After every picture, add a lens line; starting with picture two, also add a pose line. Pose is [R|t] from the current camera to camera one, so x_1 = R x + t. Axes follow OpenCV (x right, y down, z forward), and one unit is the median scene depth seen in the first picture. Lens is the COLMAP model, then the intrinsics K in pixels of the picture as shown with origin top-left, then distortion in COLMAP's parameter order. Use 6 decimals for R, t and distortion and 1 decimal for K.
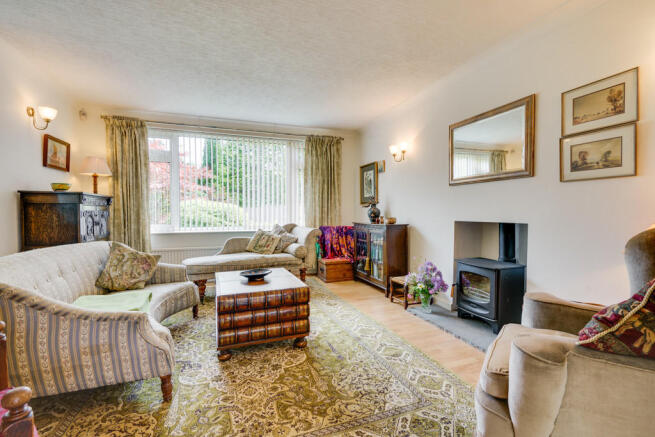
lens RADIAL K [[297.7, 0, 329.8], [0, 297.7, 215.8], [0, 0, 1]] dist [0.015196, 0.000403]
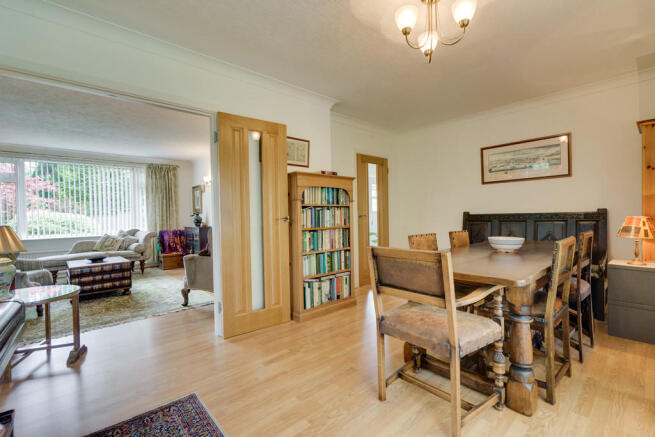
lens RADIAL K [[297.7, 0, 325.4], [0, 297.7, 217.7], [0, 0, 1]] dist [0.015196, 0.000403]
pose [[0.934332, -0.023784, 0.355609, 0.212277], [0.027190, 0.999620, -0.004582, 0.004085], [-0.355365, 0.013950, 0.934623, -0.619626]]
